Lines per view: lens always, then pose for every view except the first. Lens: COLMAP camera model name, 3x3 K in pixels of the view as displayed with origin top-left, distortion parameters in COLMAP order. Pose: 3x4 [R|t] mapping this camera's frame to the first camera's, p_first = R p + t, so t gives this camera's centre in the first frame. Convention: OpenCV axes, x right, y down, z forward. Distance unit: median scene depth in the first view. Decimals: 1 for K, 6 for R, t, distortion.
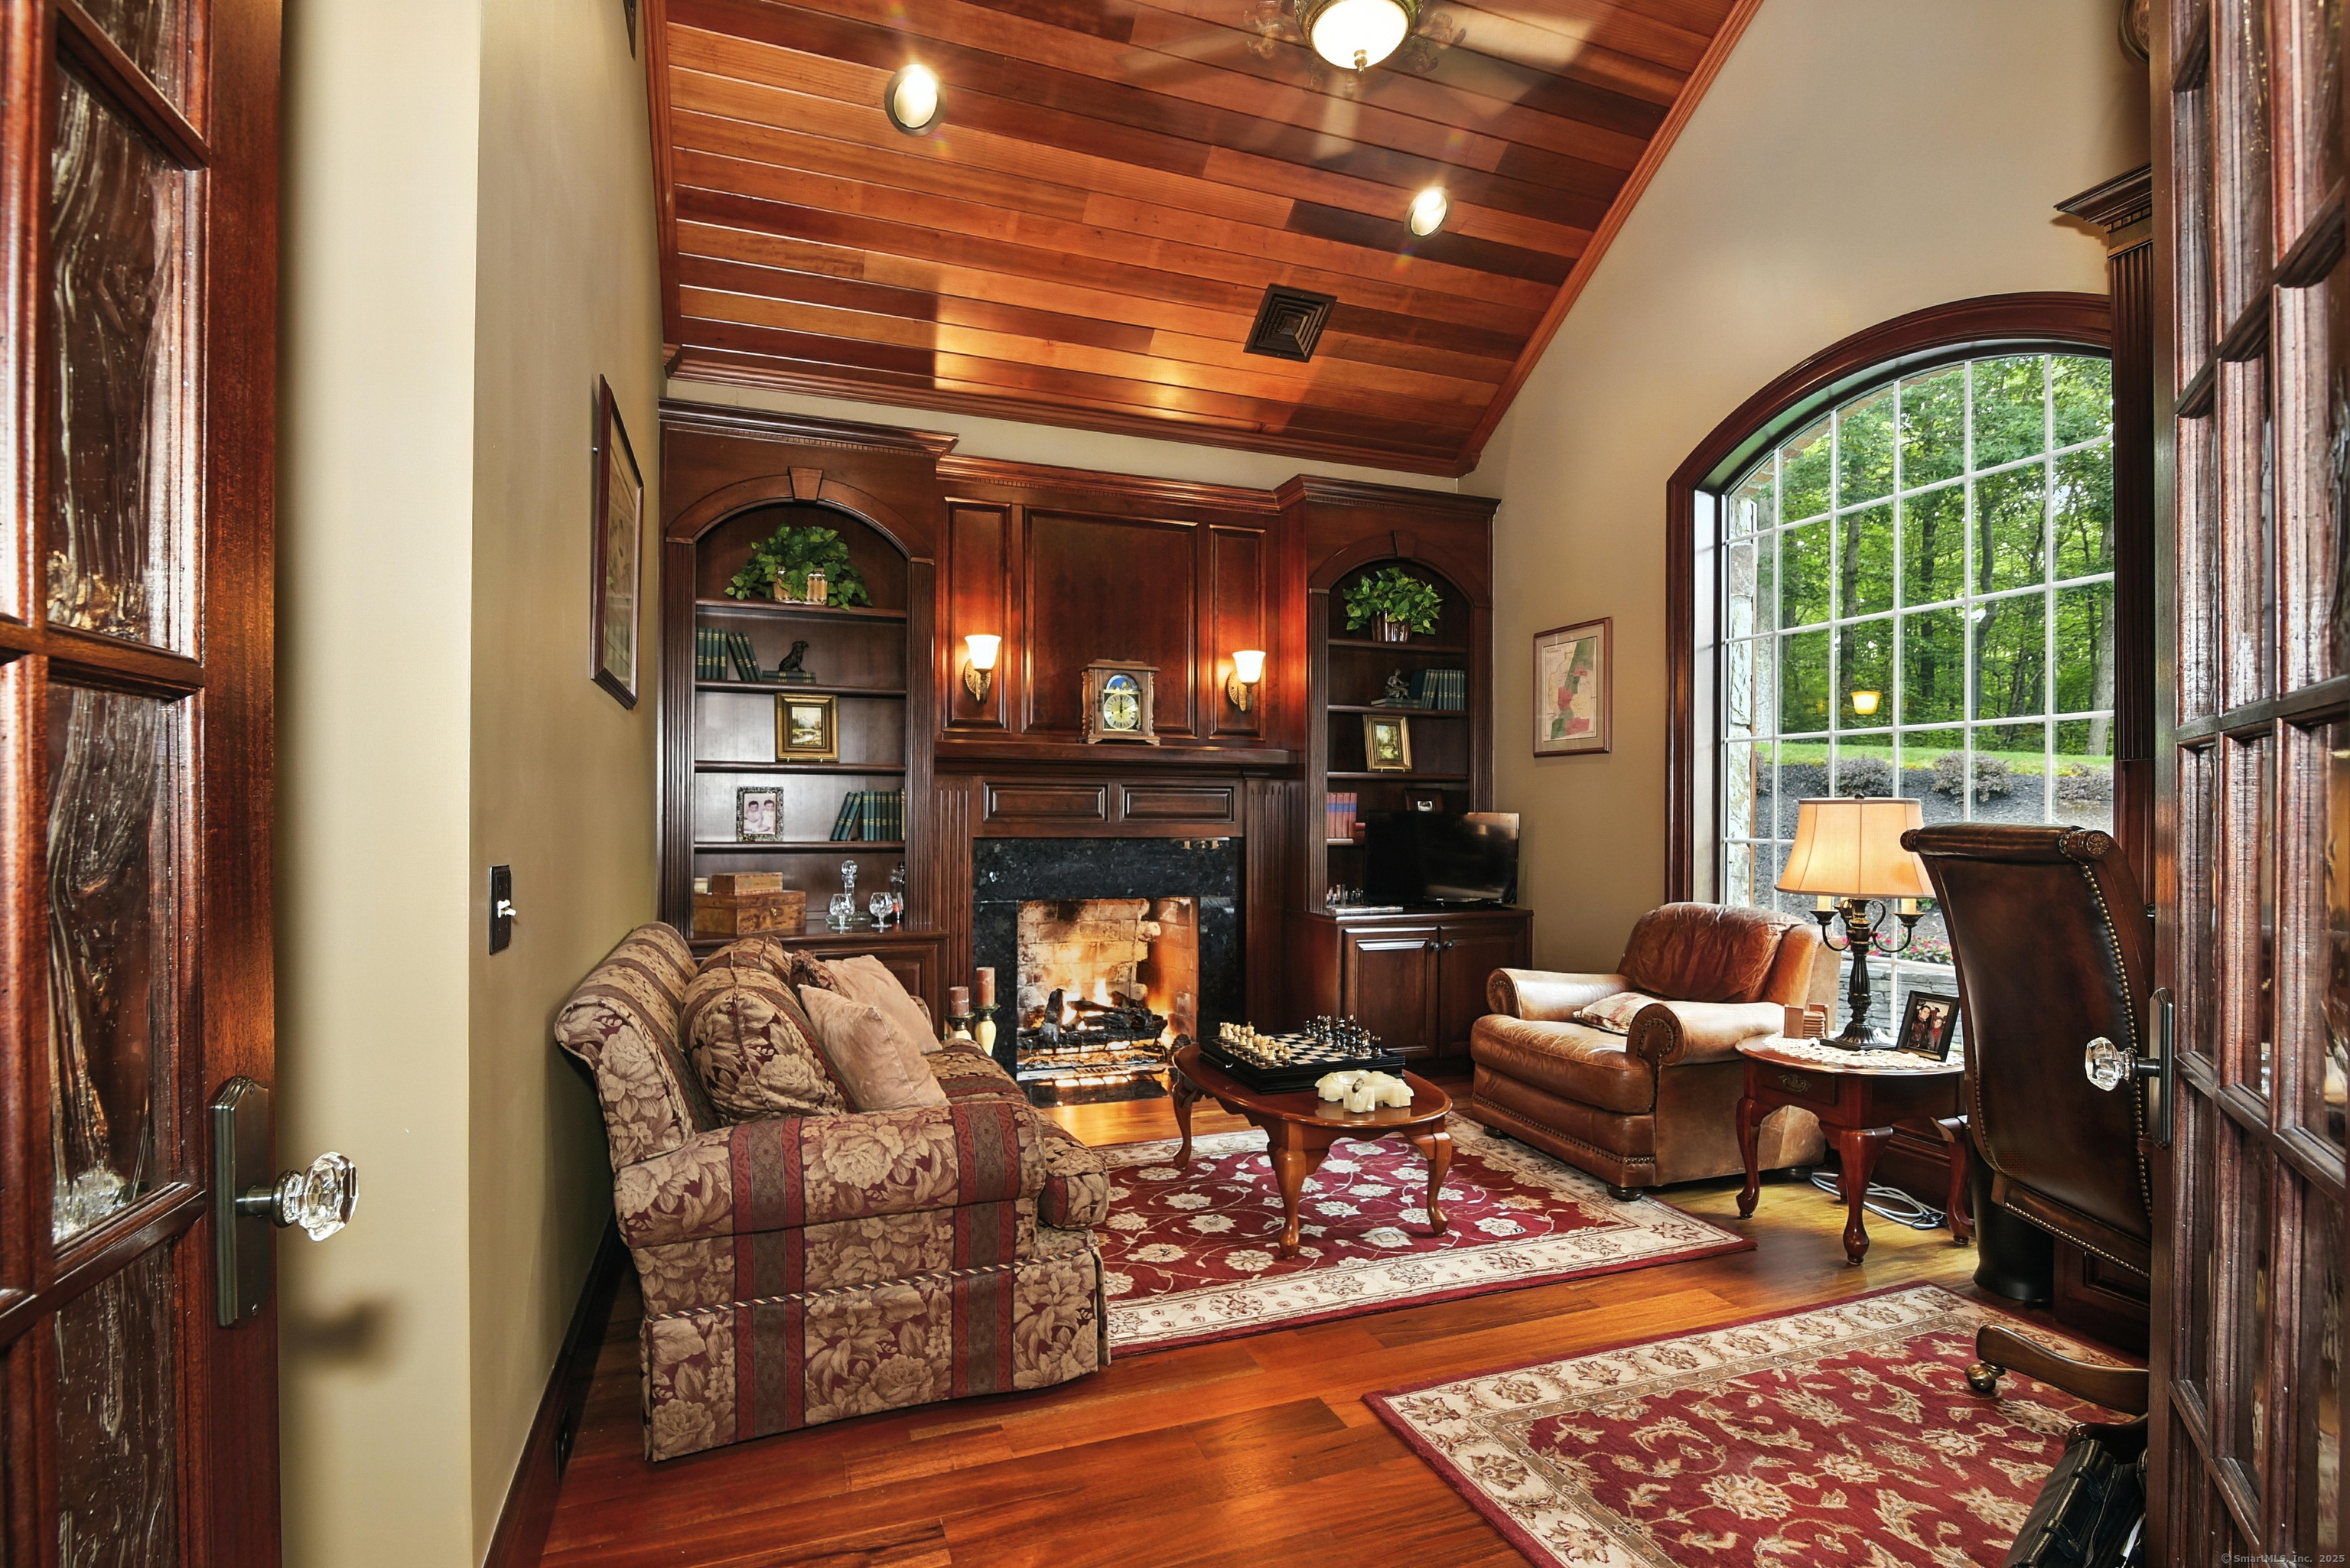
lens RADIAL K [[1099.5, 0, 1174.8], [0, 1099.5, 819.0], [0, 0, 1]] dist [-0.019274, 0.001116]
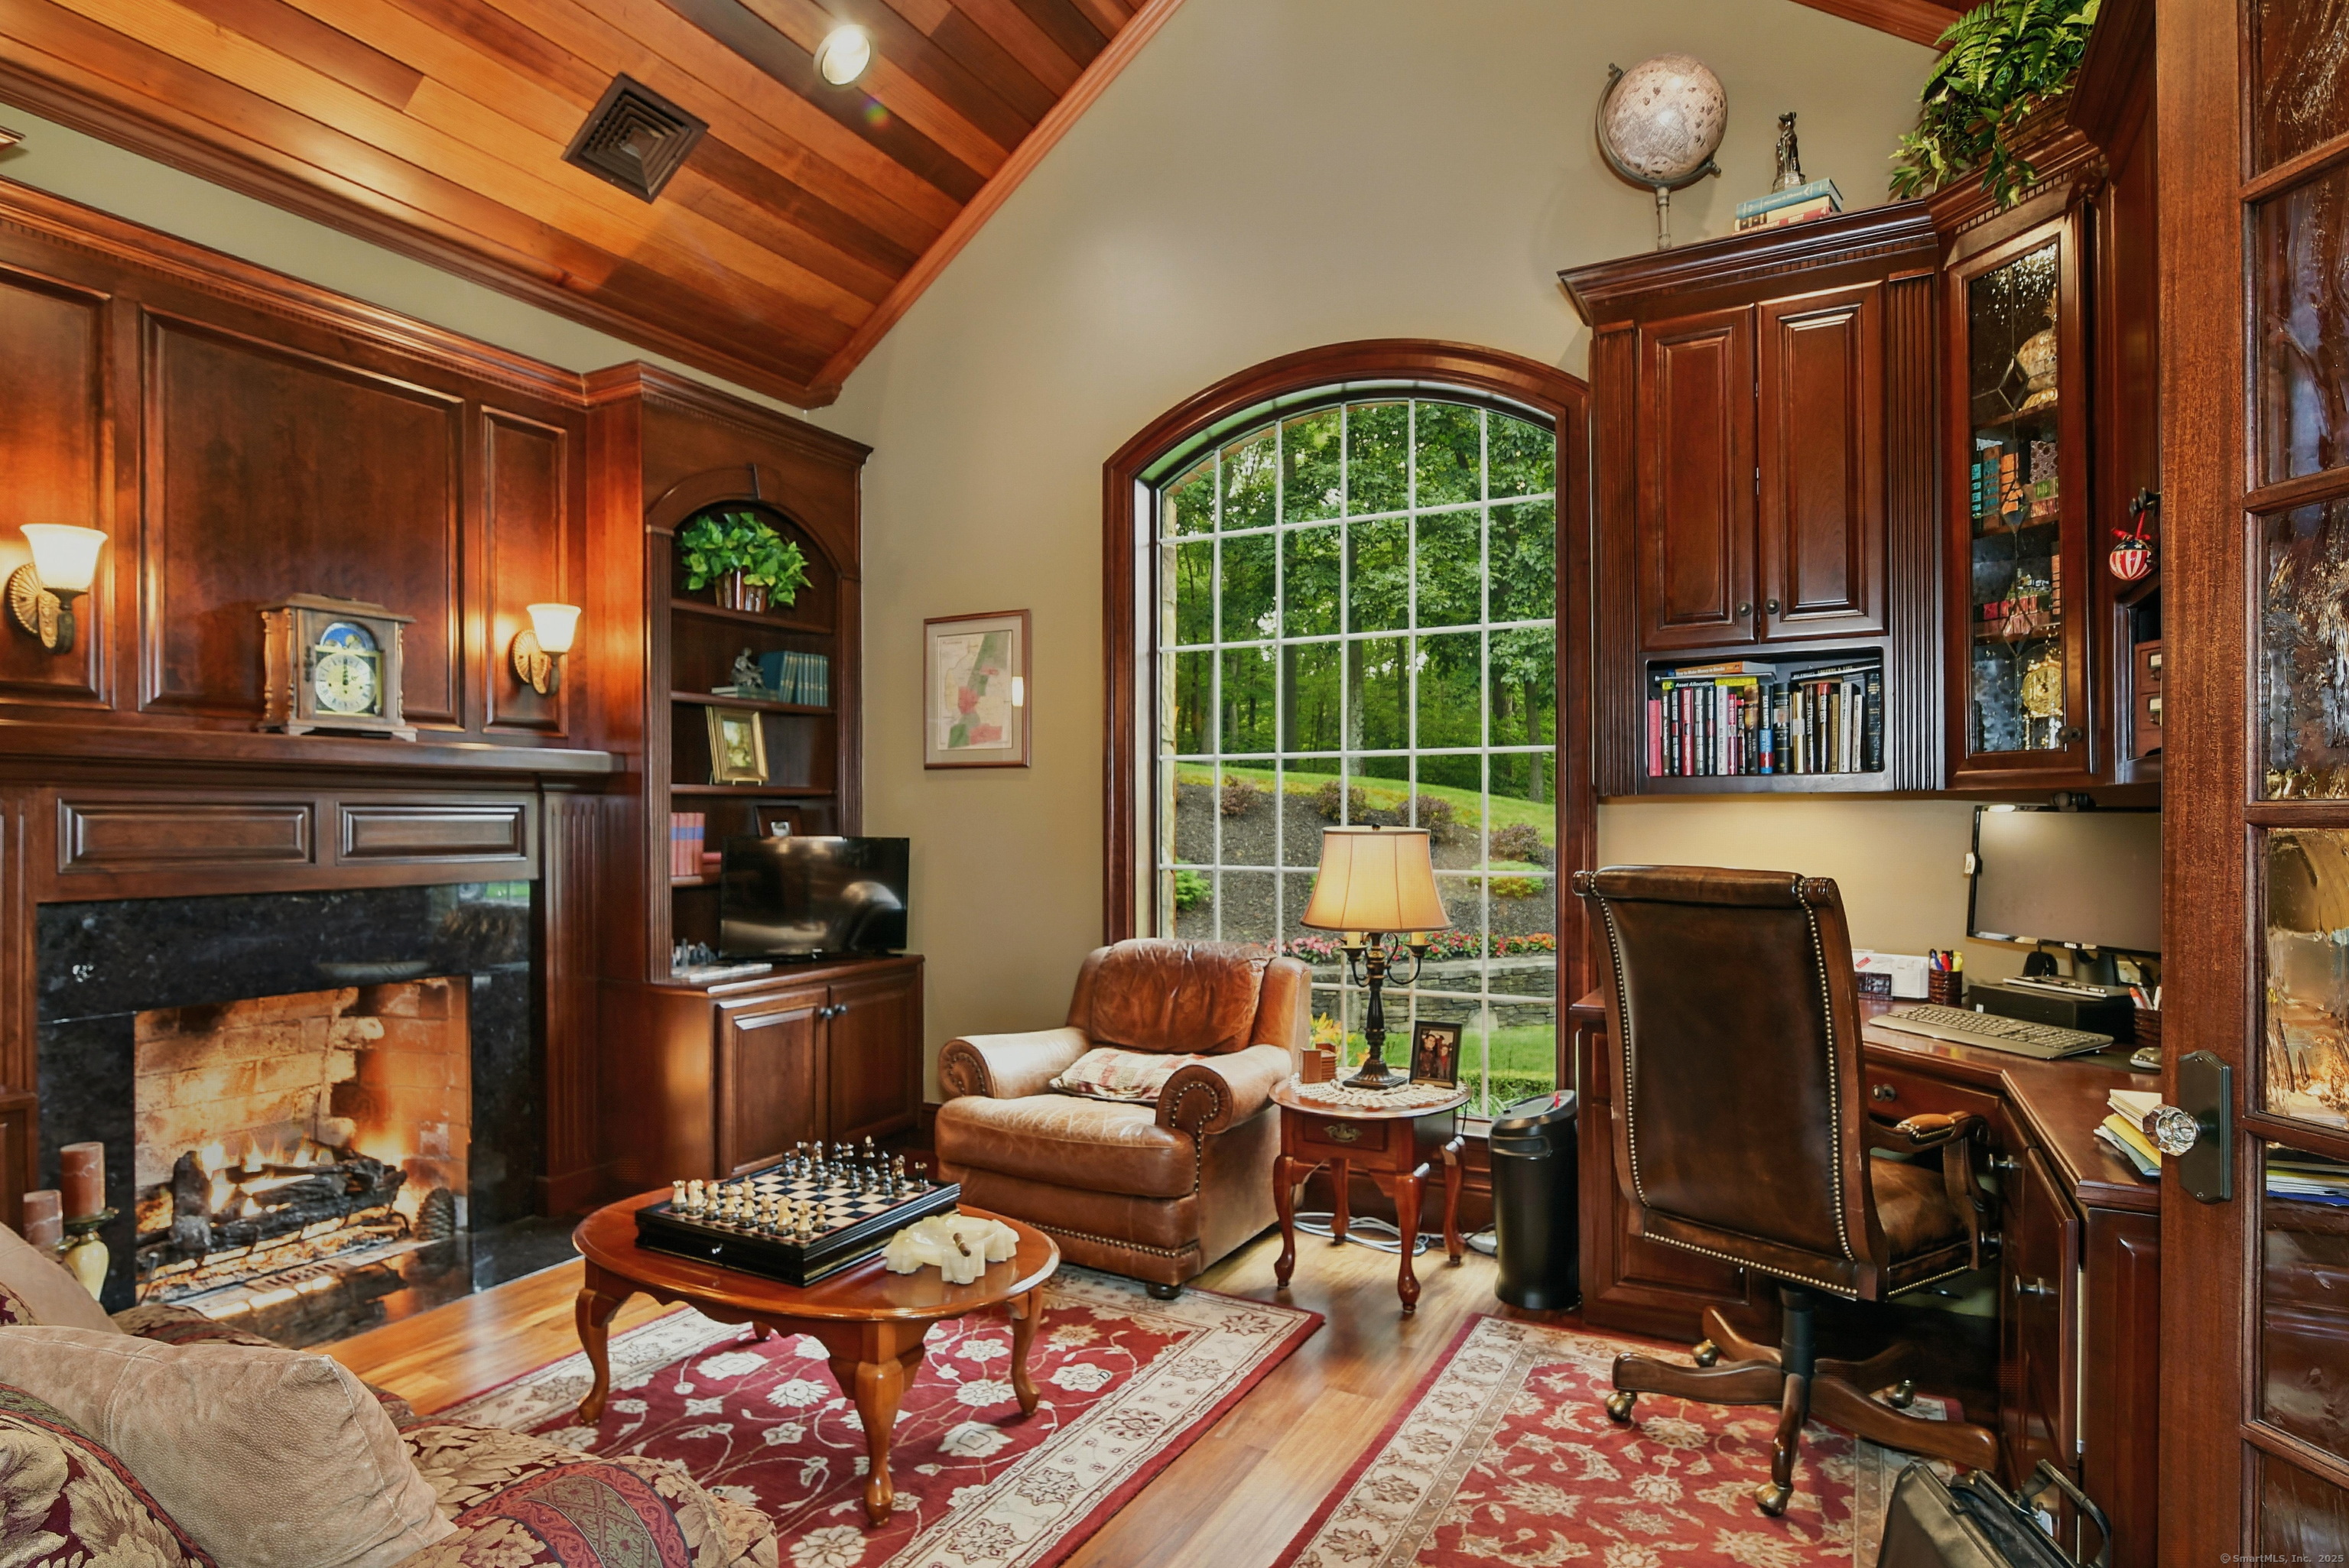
lens RADIAL K [[1249.6, 0, 1177.2], [0, 1249.6, 823.7], [0, 0, 1]] dist [-0.013309, 0.000446]
pose [[0.756214, -0.009238, 0.654259, -0.151821], [0.008578, 0.999954, 0.004205, -0.018953], [-0.654268, 0.002432, 0.756259, 0.178592]]
